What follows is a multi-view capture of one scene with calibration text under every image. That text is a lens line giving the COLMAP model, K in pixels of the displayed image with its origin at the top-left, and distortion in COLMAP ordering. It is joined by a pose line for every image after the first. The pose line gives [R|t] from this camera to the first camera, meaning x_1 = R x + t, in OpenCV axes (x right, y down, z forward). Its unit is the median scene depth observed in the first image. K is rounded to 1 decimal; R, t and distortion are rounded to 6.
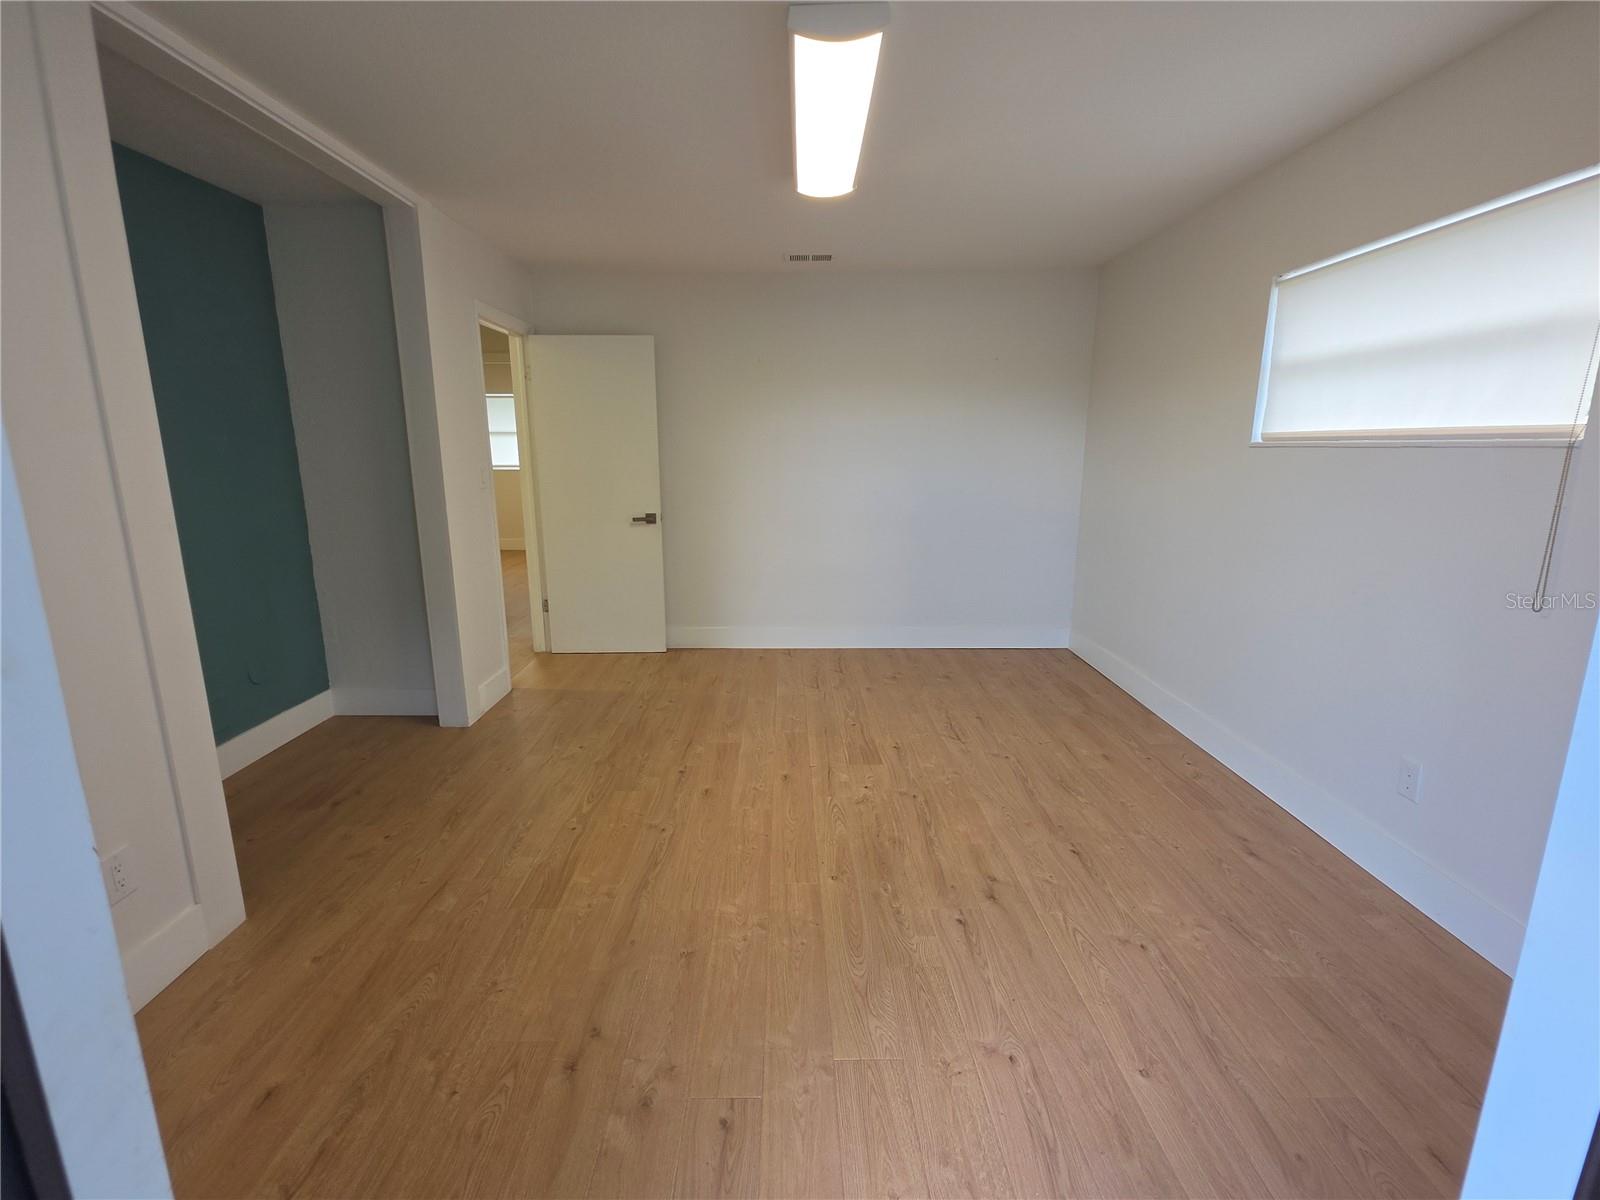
lens RADIAL K [[736.2, 0, 789.8], [0, 736.2, 613.4], [0, 0, 1]] dist [-0.002162, -0.002028]
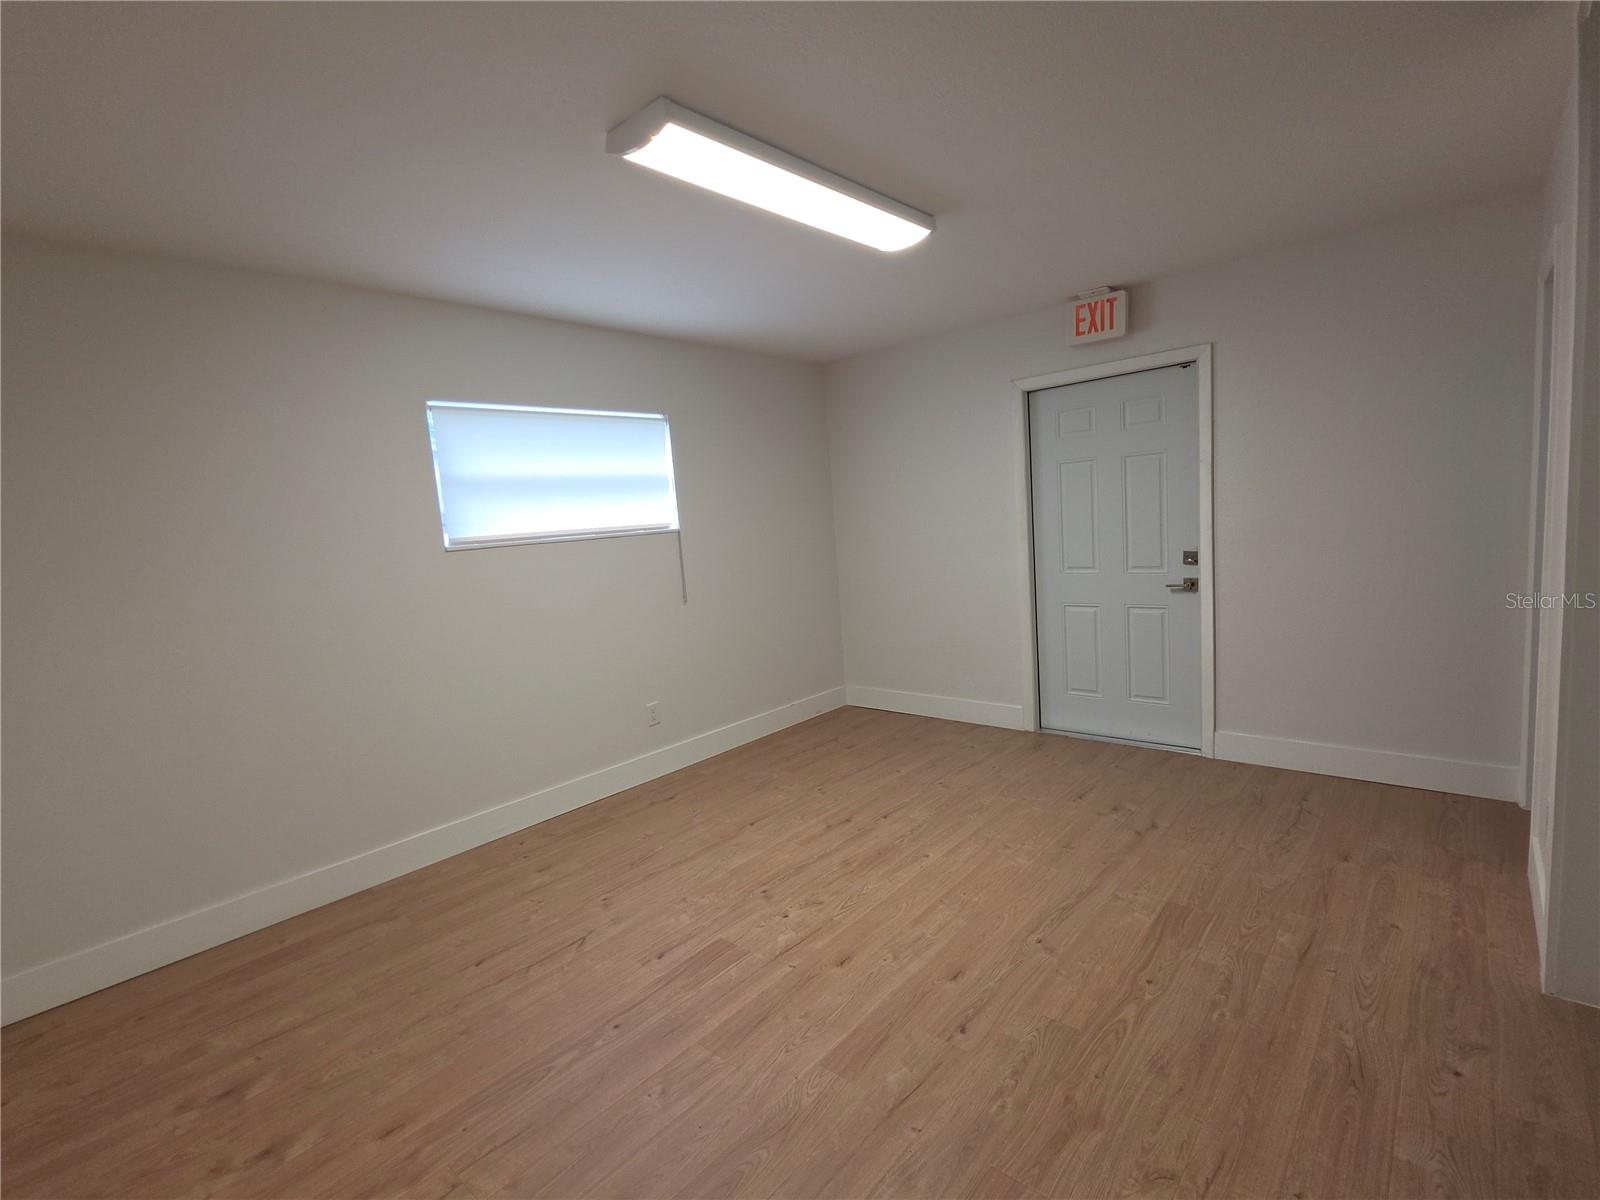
lens RADIAL K [[736.2, 0, 792.0], [0, 736.2, 597.2], [0, 0, 1]] dist [-0.002162, -0.002028]
pose [[-0.738427, -0.013796, 0.674192, -0.531053], [0.225739, 0.937049, 0.266422, -0.379567], [-0.635427, 0.348924, -0.688828, 1.627029]]
